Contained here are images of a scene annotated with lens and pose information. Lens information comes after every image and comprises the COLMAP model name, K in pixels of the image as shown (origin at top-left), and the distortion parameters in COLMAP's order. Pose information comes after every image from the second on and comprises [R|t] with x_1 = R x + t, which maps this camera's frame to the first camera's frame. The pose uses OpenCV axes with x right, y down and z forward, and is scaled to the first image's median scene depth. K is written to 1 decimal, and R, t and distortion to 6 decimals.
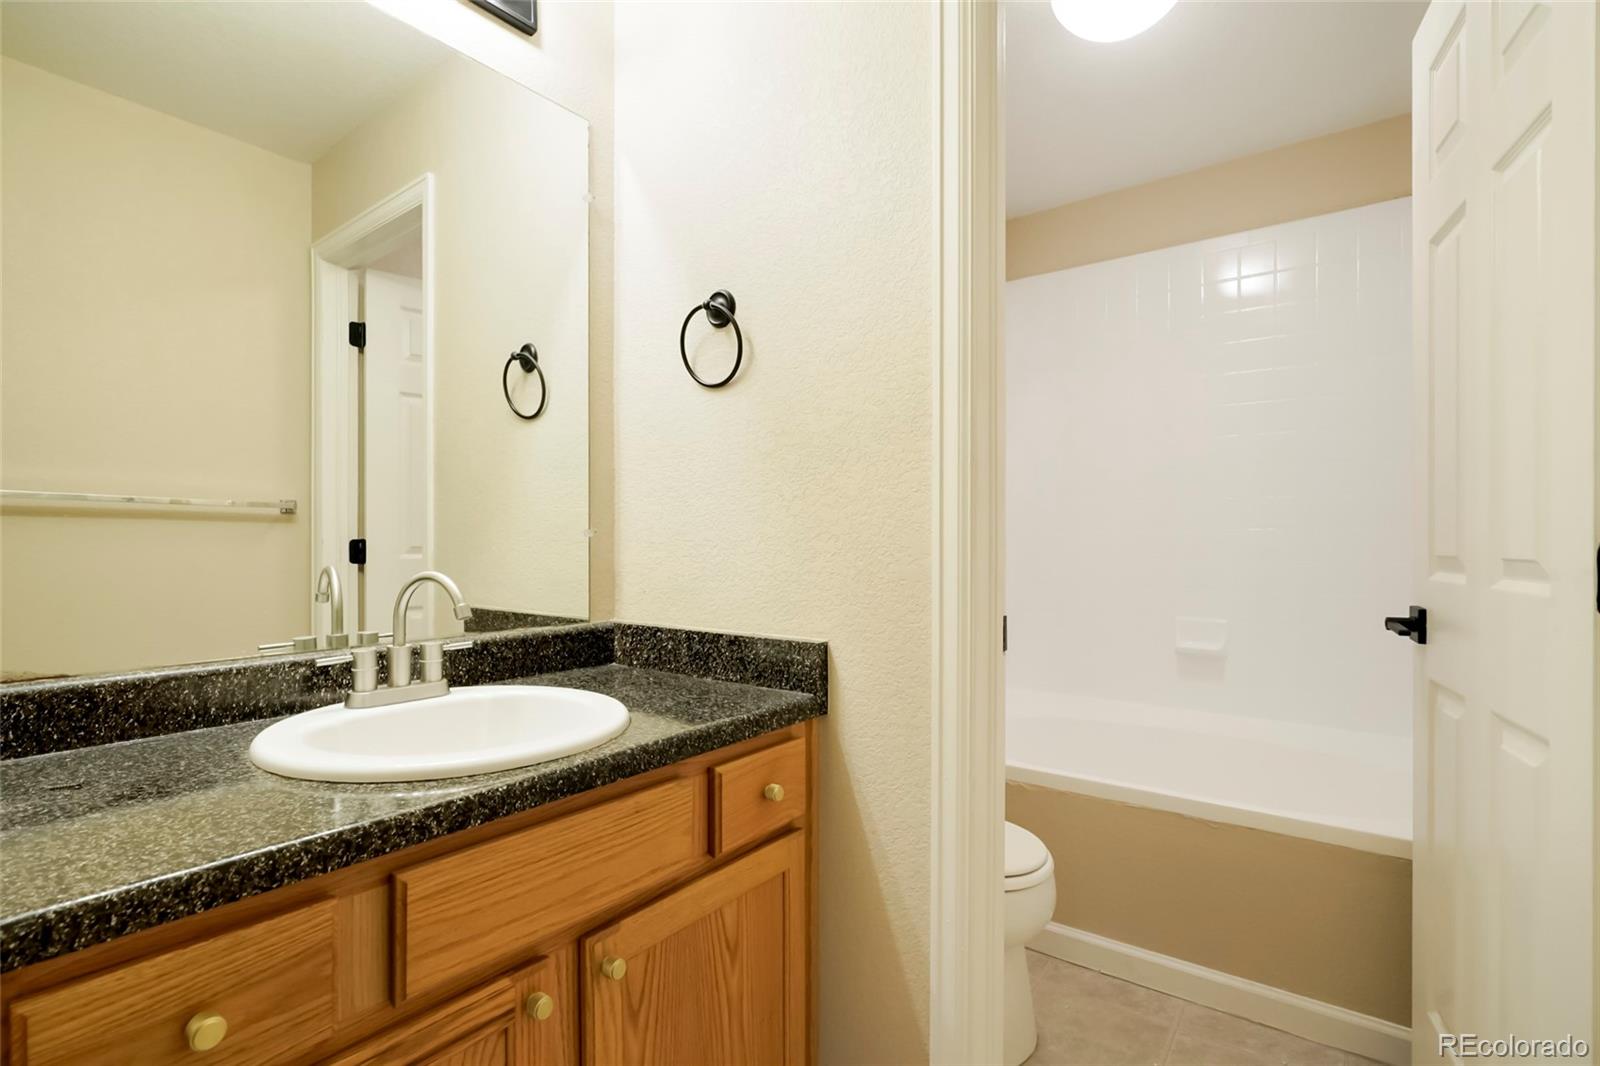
lens RADIAL K [[734.8, 0, 796.3], [0, 734.8, 539.4], [0, 0, 1]] dist [-0.004480, -0.000299]
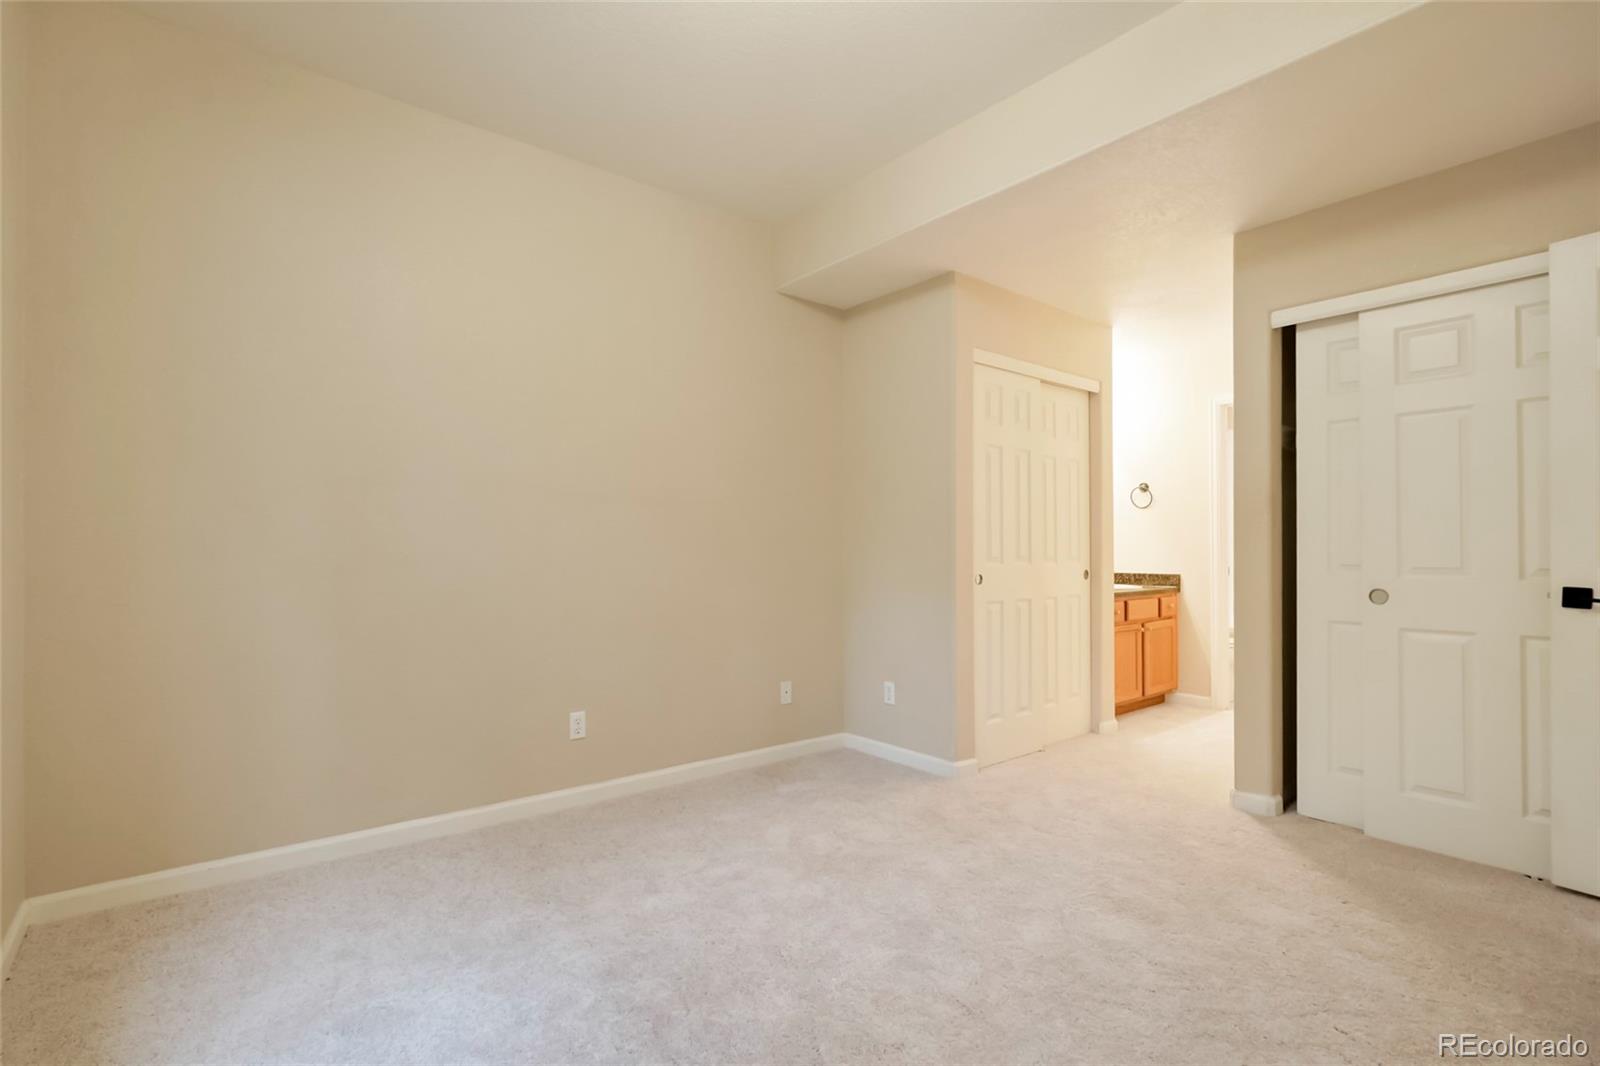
lens RADIAL K [[734.8, 0, 798.7], [0, 734.8, 538.9], [0, 0, 1]] dist [-0.004480, -0.000299]
pose [[0.969968, -0.007695, -0.243112, -0.871519], [0.003117, 0.999811, -0.019209, 0.016782], [0.243214, 0.017874, 0.969808, -2.953304]]
